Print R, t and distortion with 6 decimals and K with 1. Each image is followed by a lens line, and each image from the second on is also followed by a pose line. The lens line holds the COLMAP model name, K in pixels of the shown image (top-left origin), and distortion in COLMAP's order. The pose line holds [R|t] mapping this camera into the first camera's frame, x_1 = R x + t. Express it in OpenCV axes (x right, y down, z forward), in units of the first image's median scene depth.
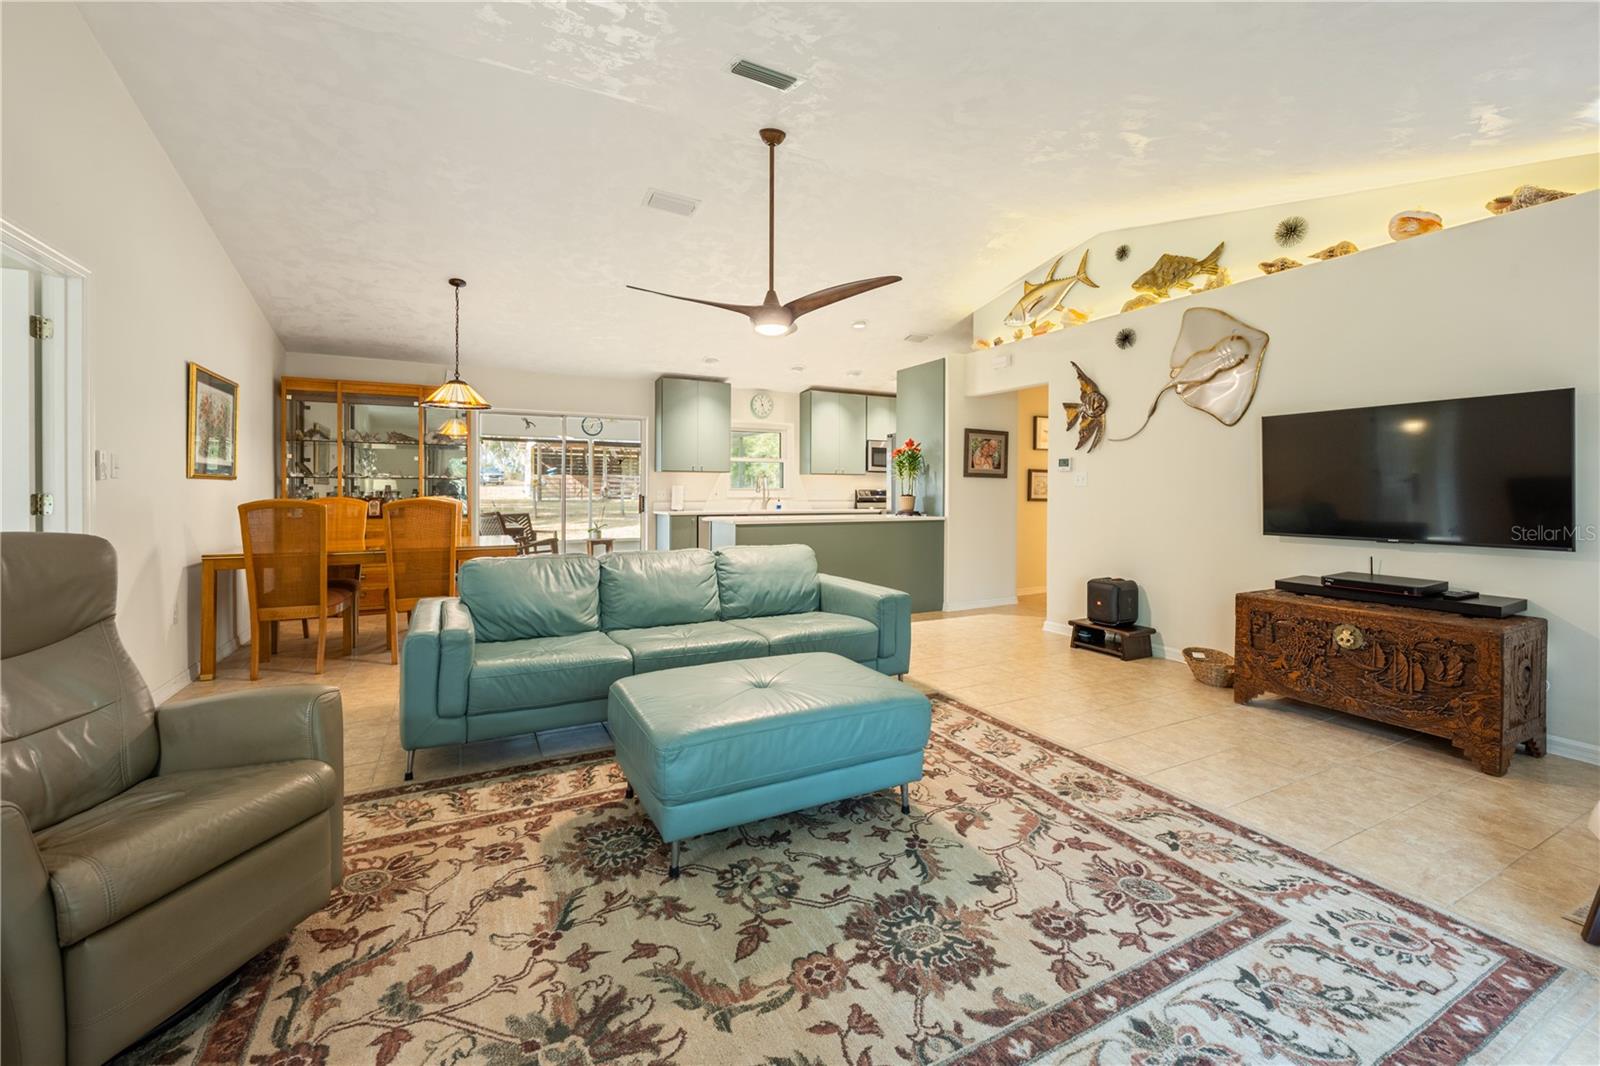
lens RADIAL K [[653.2, 0, 791.5], [0, 653.2, 499.4], [0, 0, 1]] dist [-0.002991, 0.000287]
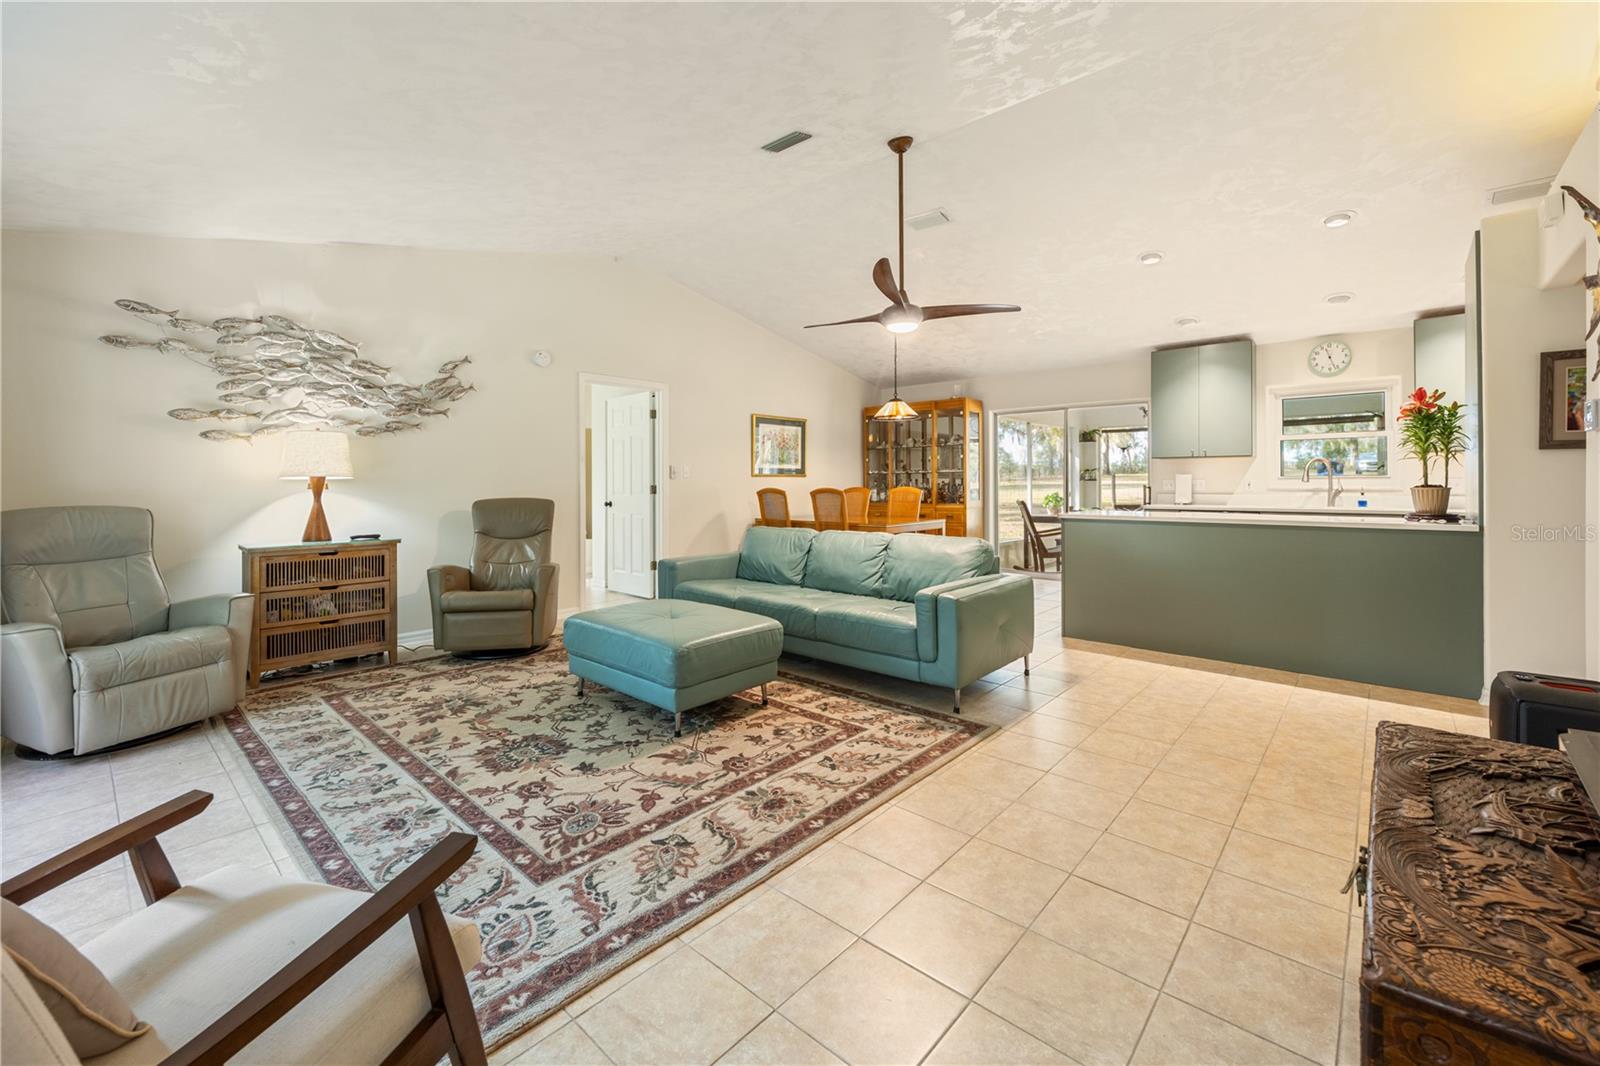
lens RADIAL K [[653.2, 0, 789.4], [0, 653.2, 477.6], [0, 0, 1]] dist [-0.002991, 0.000287]
pose [[0.348097, -0.012505, -0.937375, 1.526274], [-0.007155, 0.999846, -0.015995, -0.000879], [0.937431, 0.012275, 0.347954, 0.806755]]
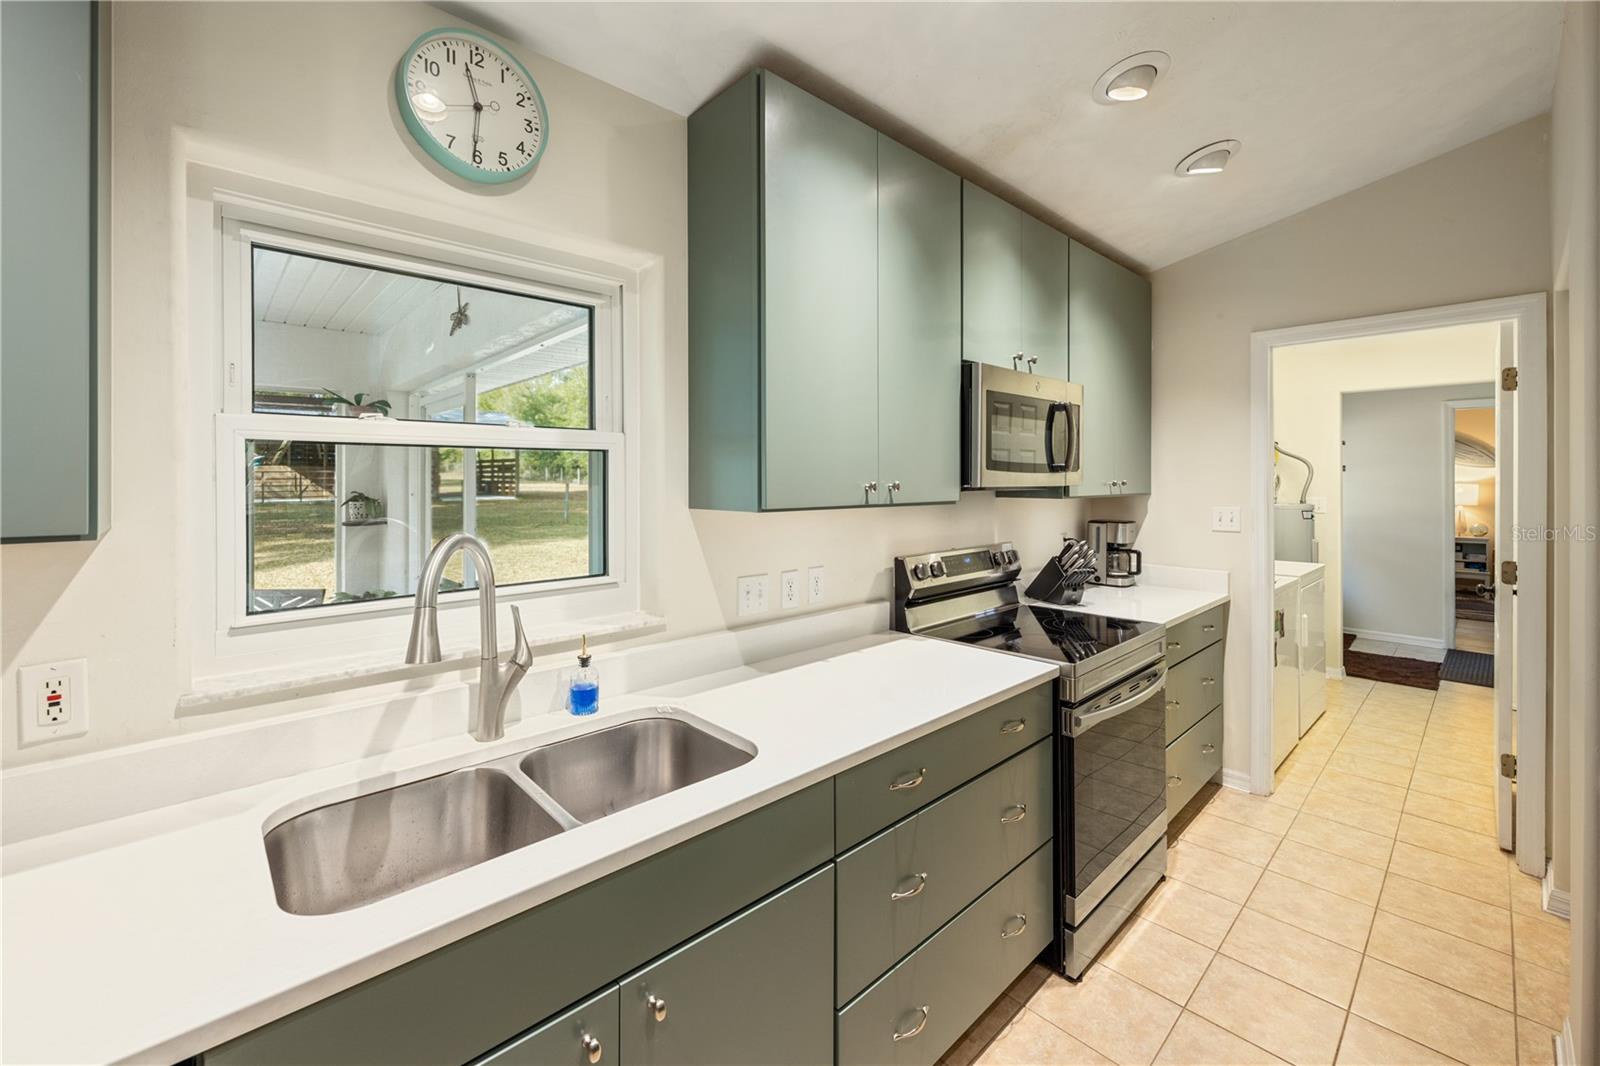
lens RADIAL K [[653.2, 0, 793.5], [0, 653.2, 483.6], [0, 0, 1]] dist [-0.002991, 0.000287]
pose [[0.965025, -0.005098, 0.262109, -0.040037], [0.007315, 0.999945, -0.007485, -0.171890], [-0.262056, 0.009141, 0.965009, 3.064442]]
